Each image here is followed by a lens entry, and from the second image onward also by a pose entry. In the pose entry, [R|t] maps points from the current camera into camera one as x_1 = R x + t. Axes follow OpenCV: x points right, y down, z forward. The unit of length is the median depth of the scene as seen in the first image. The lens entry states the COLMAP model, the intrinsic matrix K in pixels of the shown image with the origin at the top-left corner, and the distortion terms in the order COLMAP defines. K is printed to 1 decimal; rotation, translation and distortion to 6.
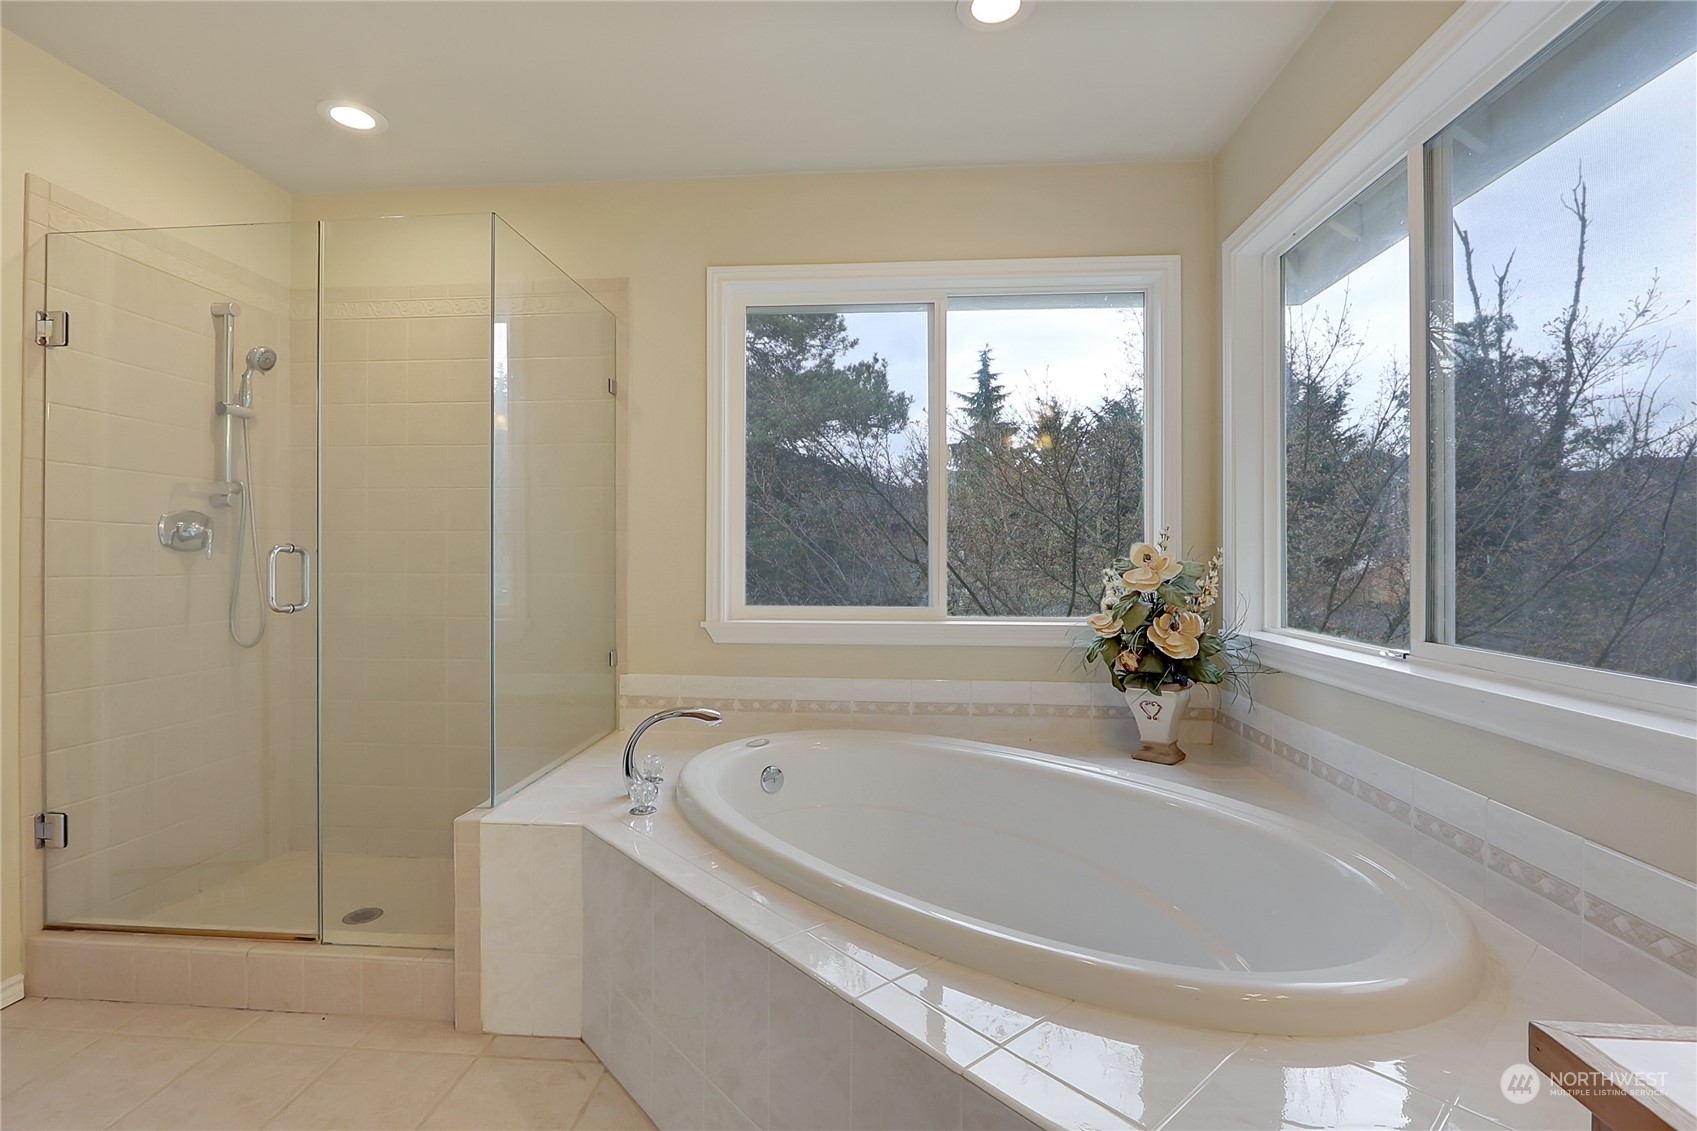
lens RADIAL K [[783.4, 0, 851.9], [0, 783.4, 557.9], [0, 0, 1]] dist [-0.018011, 0.001480]
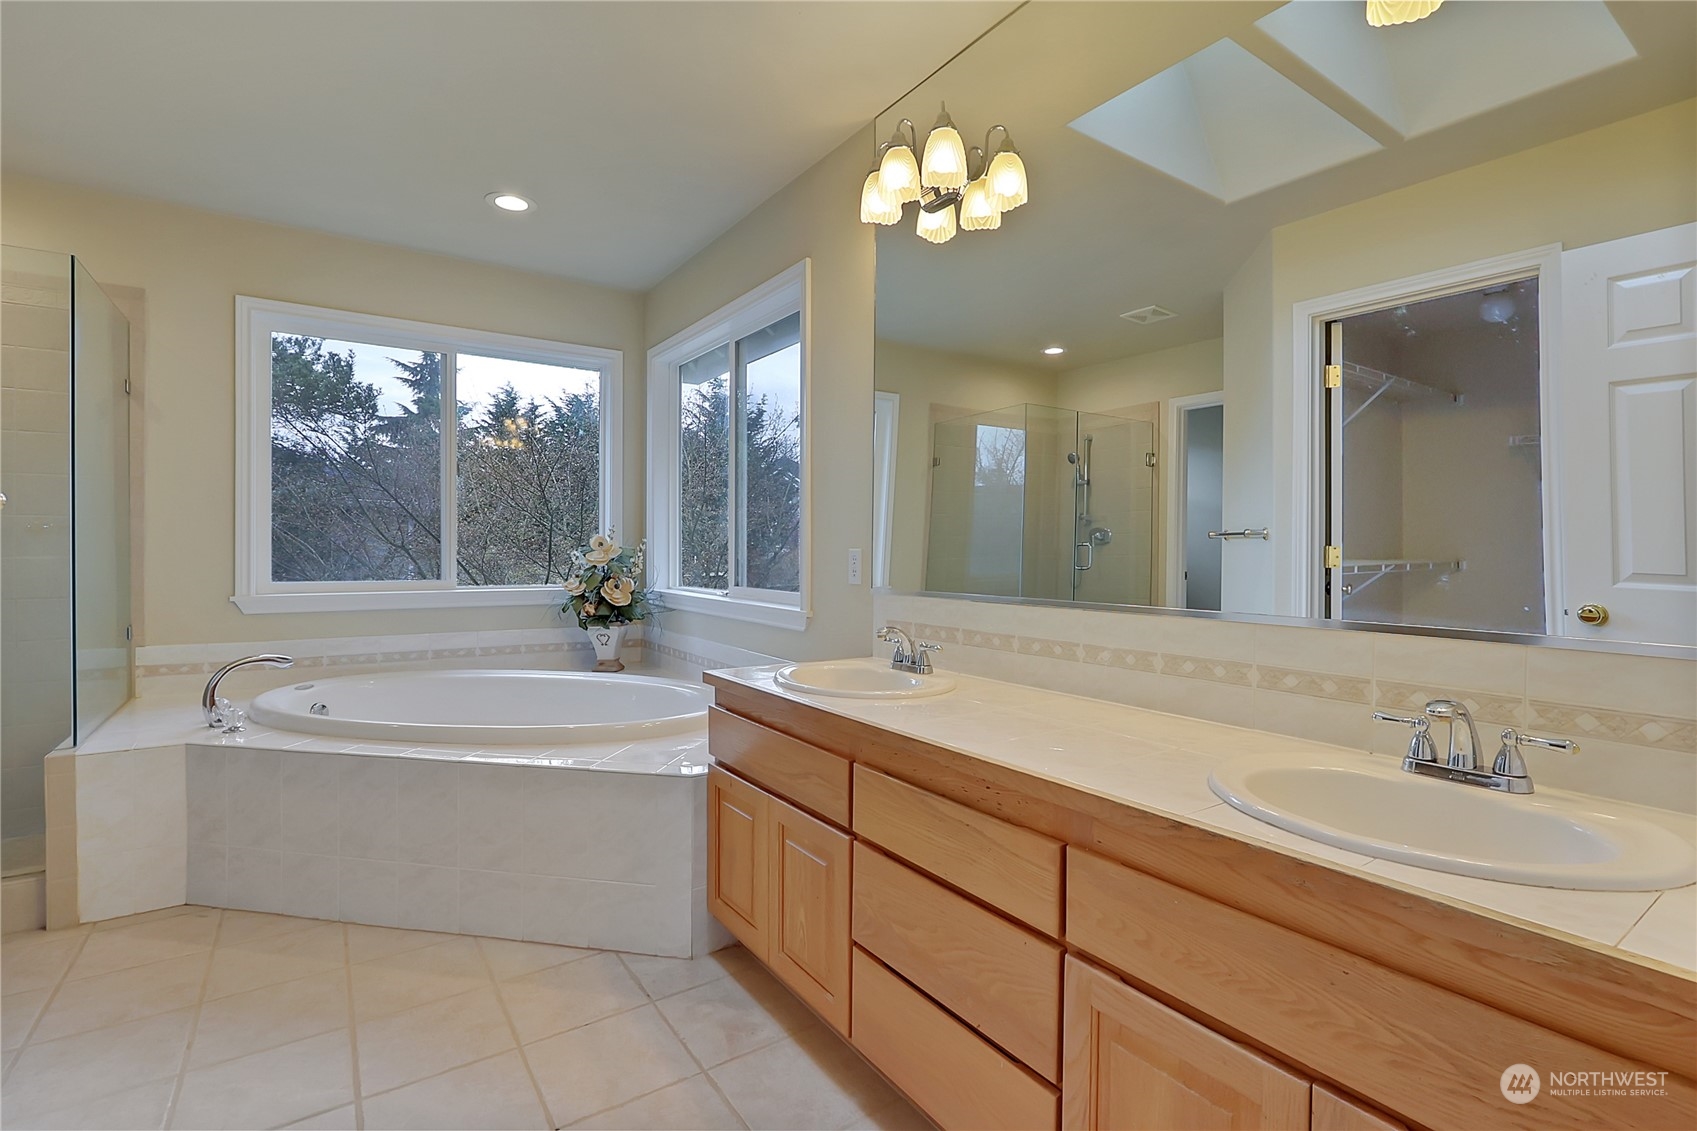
lens RADIAL K [[783.4, 0, 851.9], [0, 783.4, 557.9], [0, 0, 1]] dist [-0.018011, 0.001480]
pose [[0.784091, -0.004583, 0.620629, -0.208314], [-0.005290, 0.999887, 0.014068, 0.002126], [-0.620623, -0.014314, 0.783978, -0.562446]]
